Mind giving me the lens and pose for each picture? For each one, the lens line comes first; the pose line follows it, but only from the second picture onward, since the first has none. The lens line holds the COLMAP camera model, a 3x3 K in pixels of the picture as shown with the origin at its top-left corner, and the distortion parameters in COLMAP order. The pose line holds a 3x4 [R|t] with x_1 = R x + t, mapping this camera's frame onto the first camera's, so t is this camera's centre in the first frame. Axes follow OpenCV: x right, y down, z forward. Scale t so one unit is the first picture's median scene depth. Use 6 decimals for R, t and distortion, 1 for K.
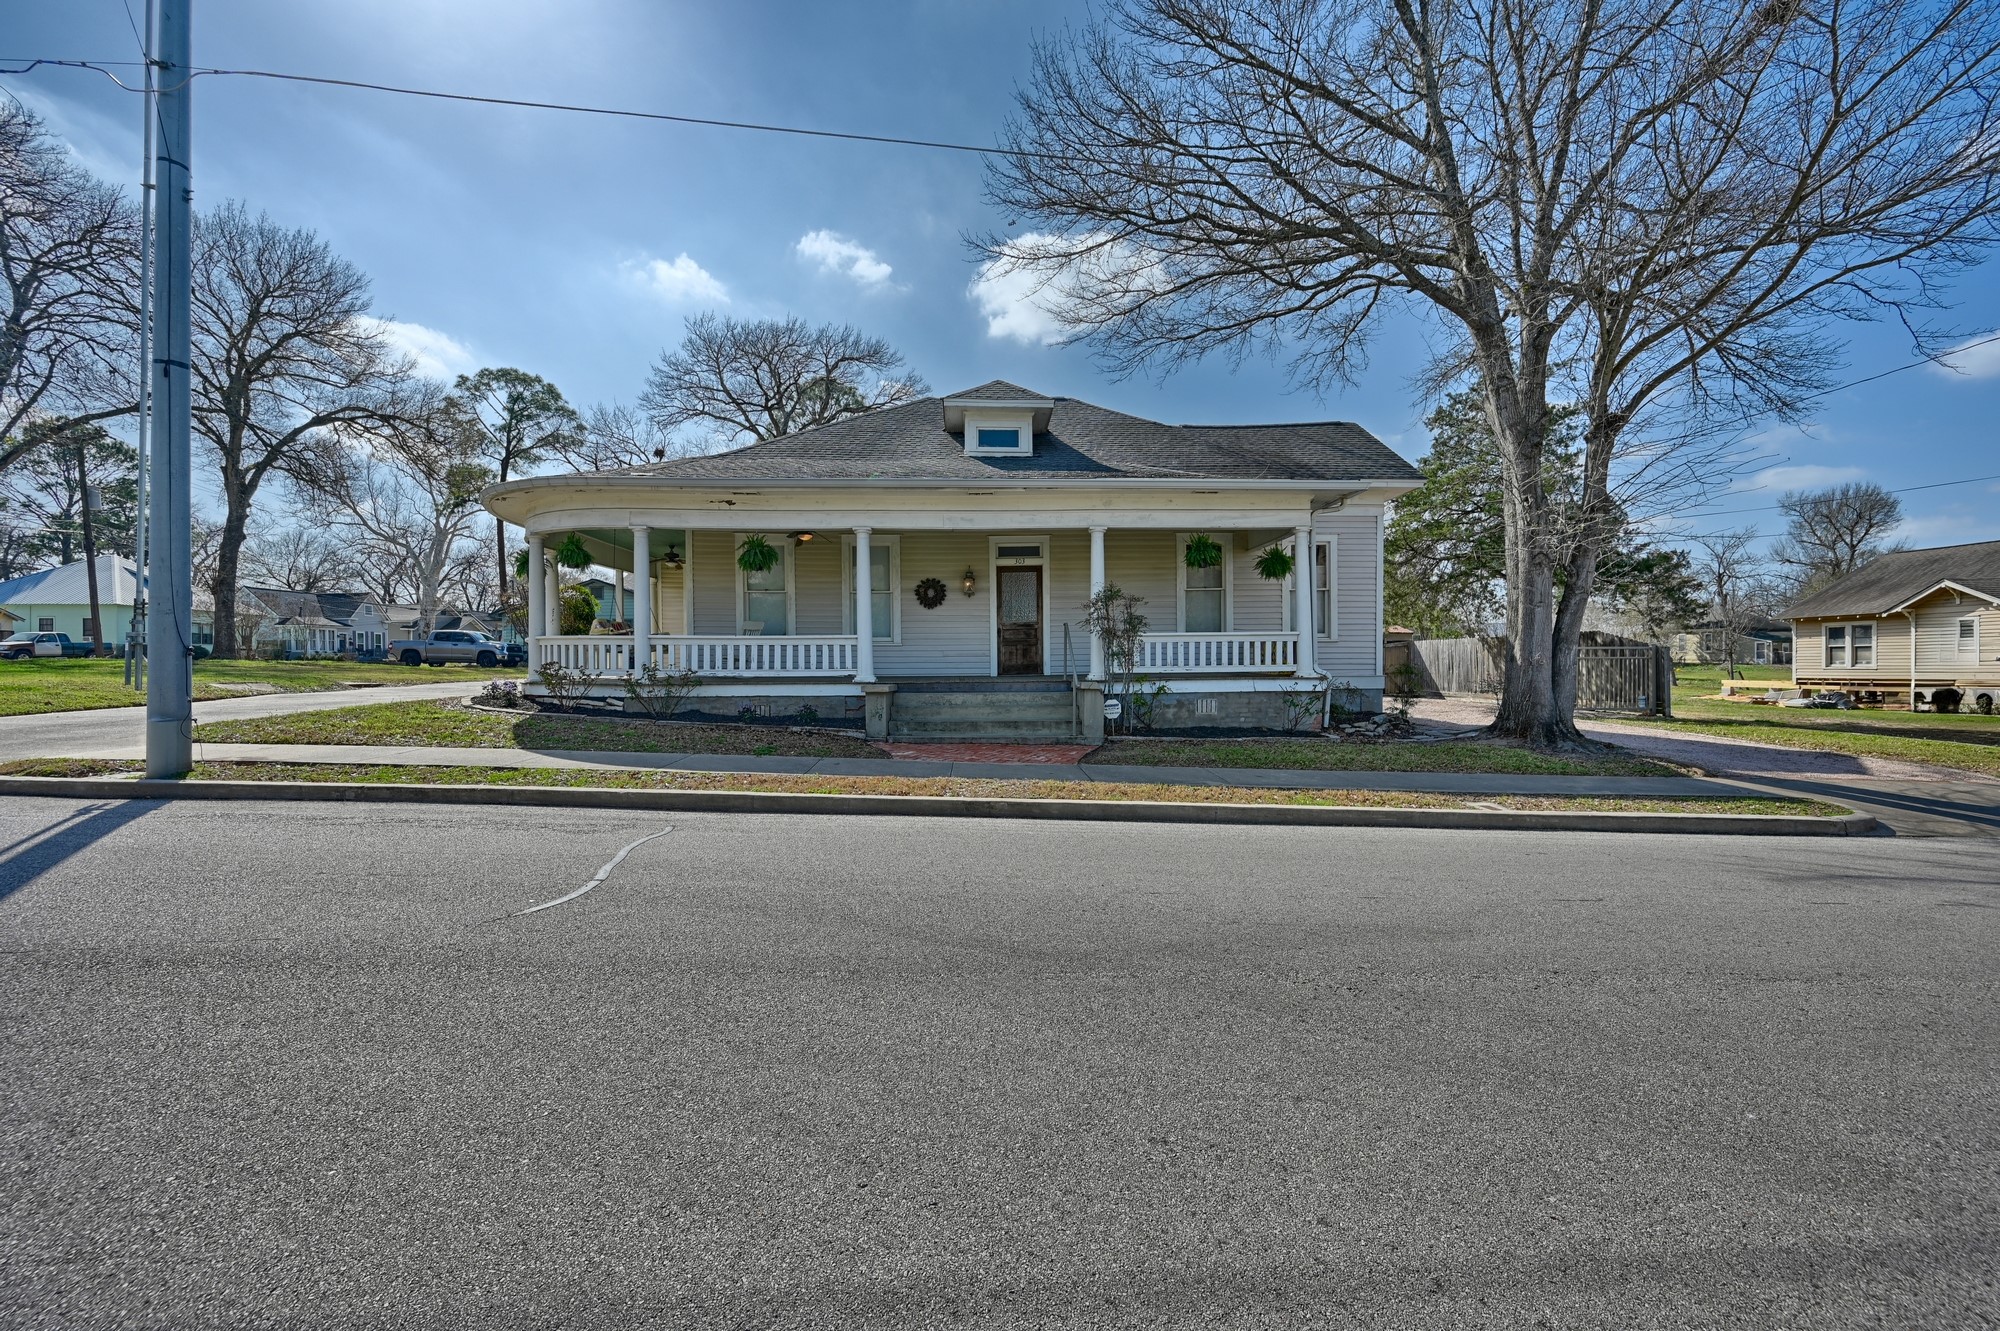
lens RADIAL K [[771.5, 0, 1006.3], [0, 771.5, 664.7], [0, 0, 1]] dist [0.000613, 0.000081]
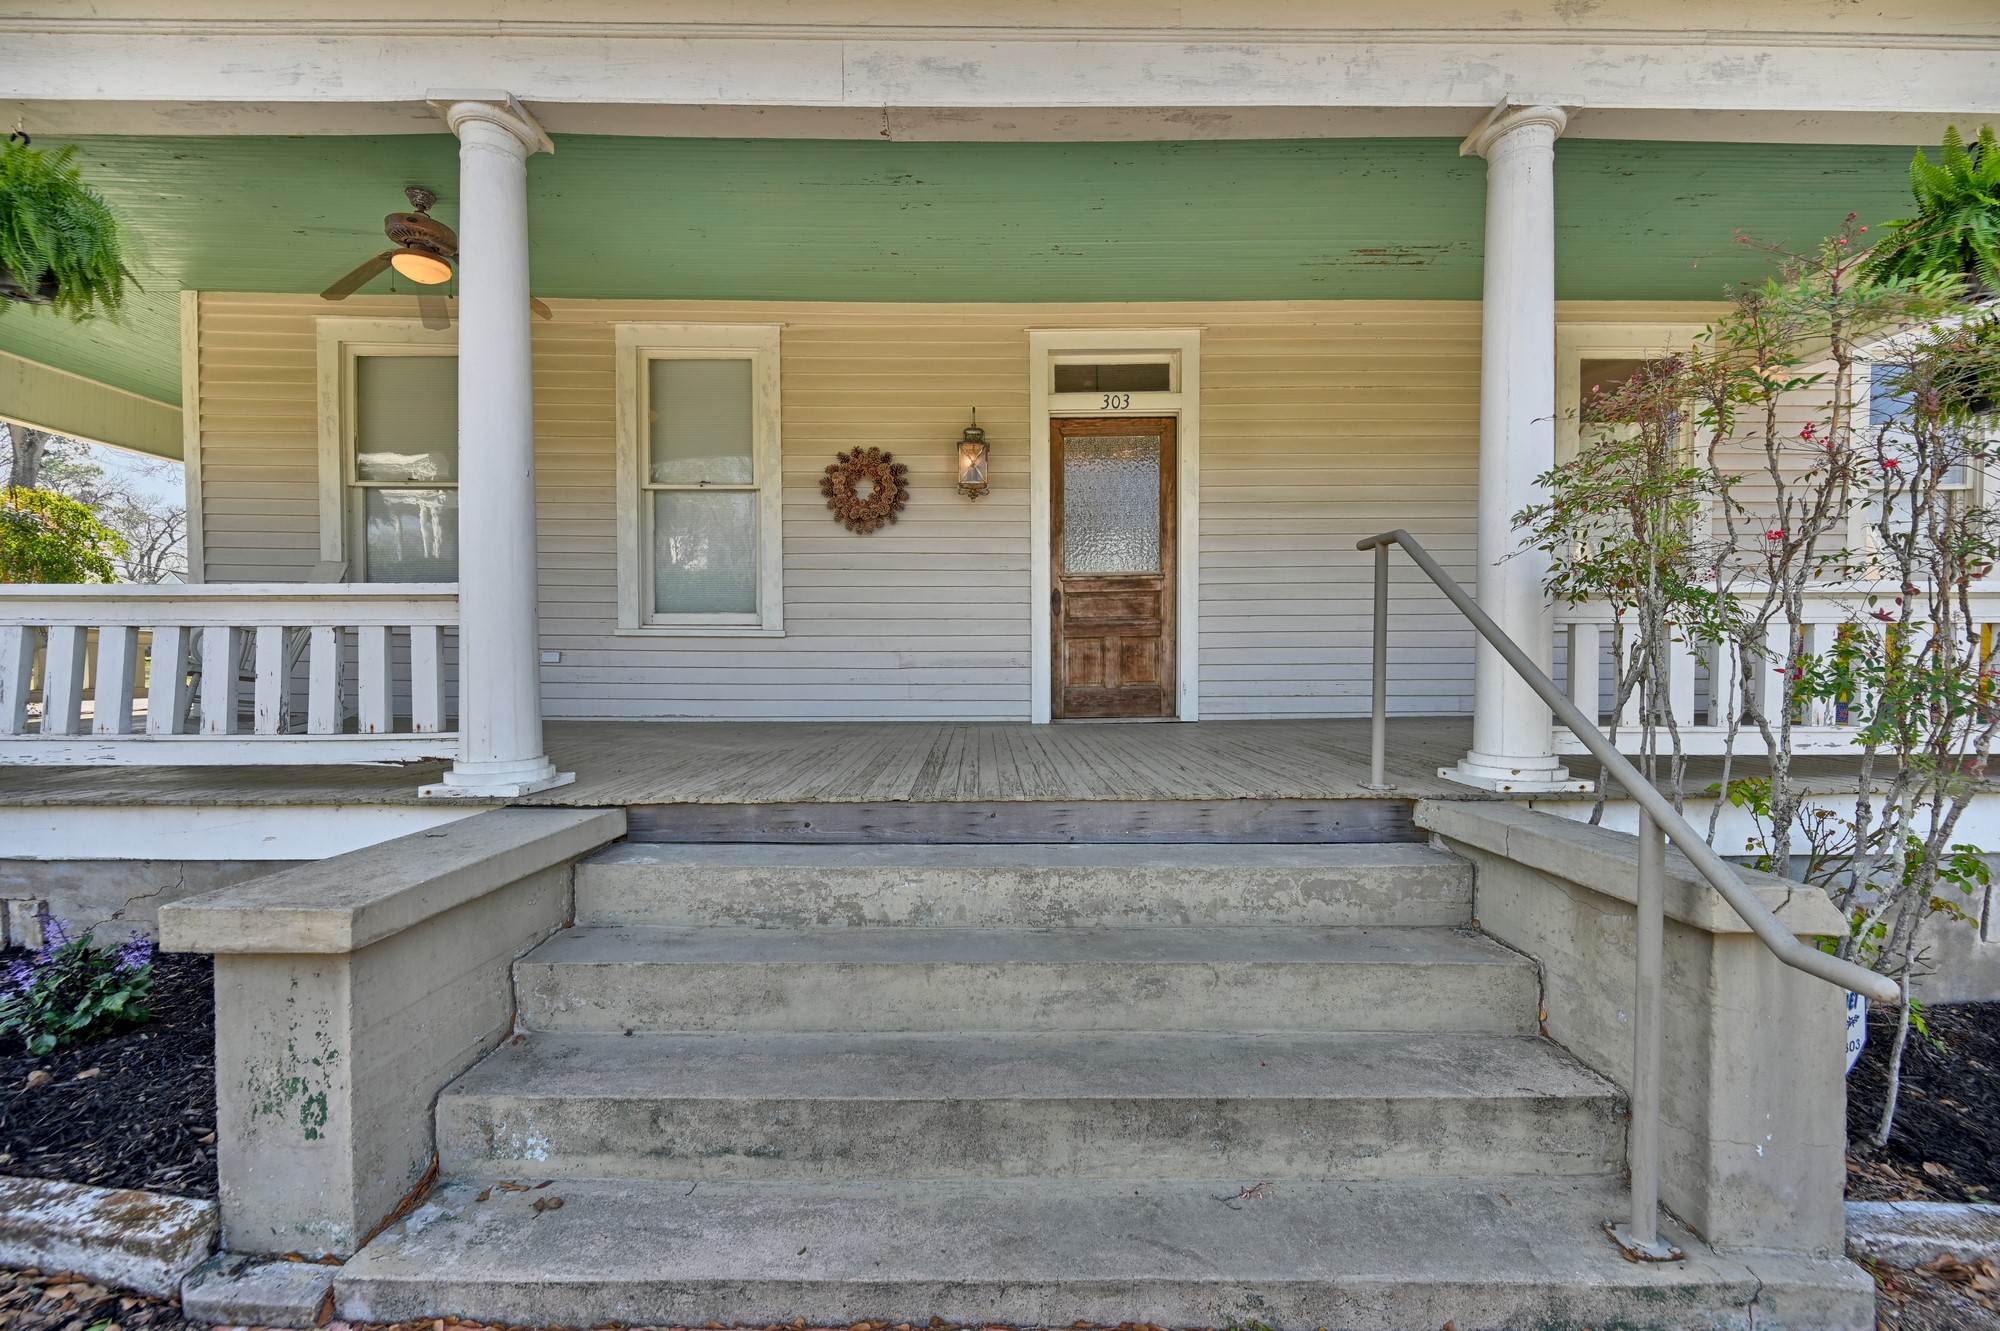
lens RADIAL K [[771.5, 0, 1002.1], [0, 771.5, 659.5], [0, 0, 1]] dist [0.000613, 0.000081]
pose [[0.999367, 0.005594, -0.035140, -0.021890], [-0.005735, 0.999976, -0.003893, -0.013509], [0.035118, 0.004092, 0.999375, 0.647229]]
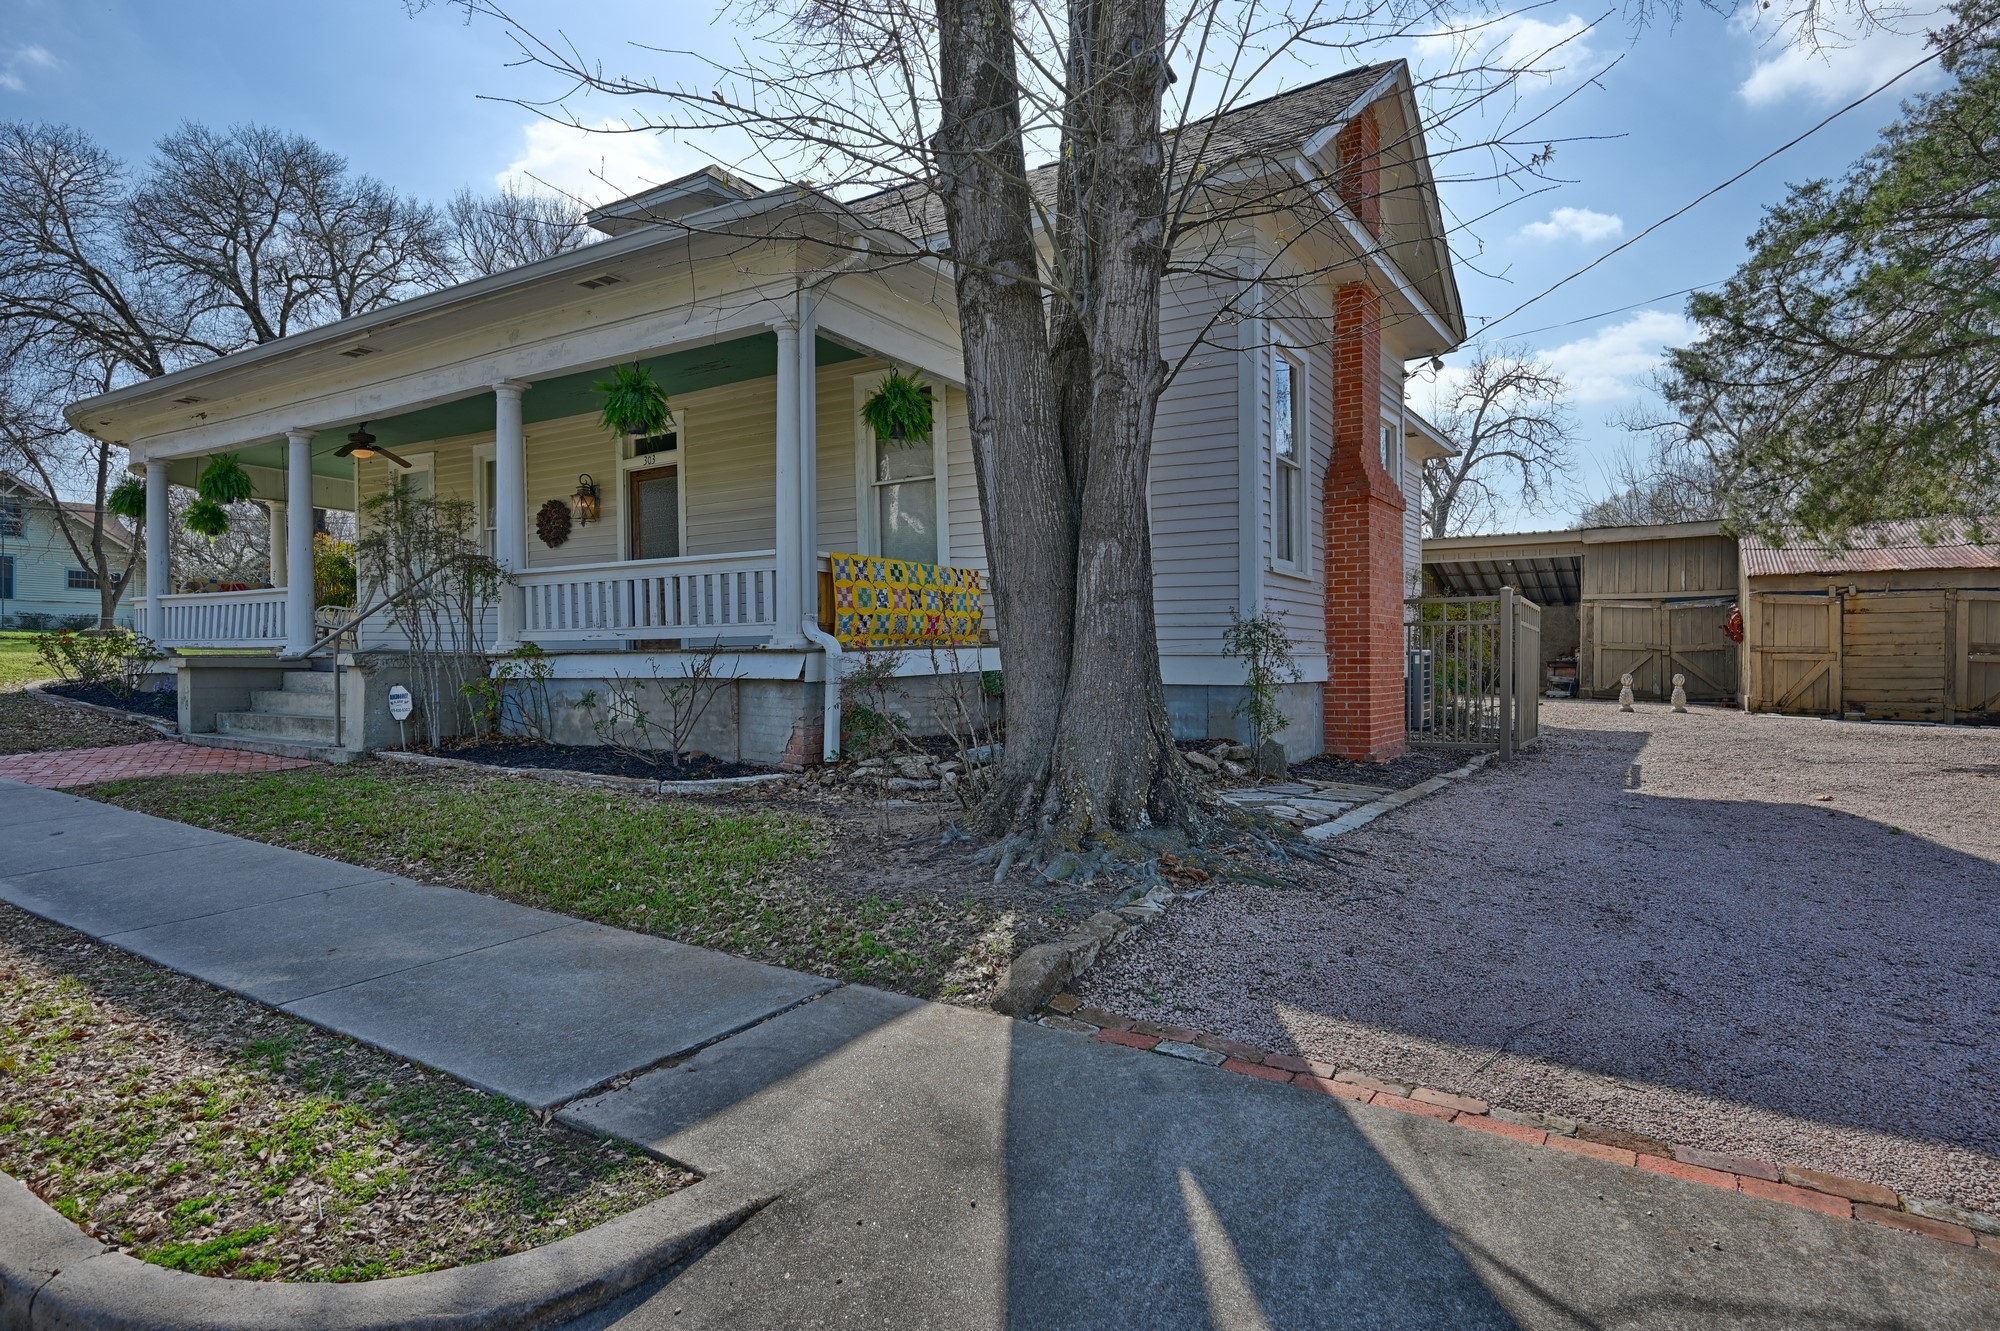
lens RADIAL K [[1065.1, 0, 993.7], [0, 1065.1, 657.2], [0, 0, 1]] dist [-0.001583, -0.000216]
pose [[0.816229, 0.010719, -0.577629, 0.722185], [-0.012310, 0.999924, 0.001161, 0.015047], [0.577597, 0.006163, 0.816299, 0.483157]]
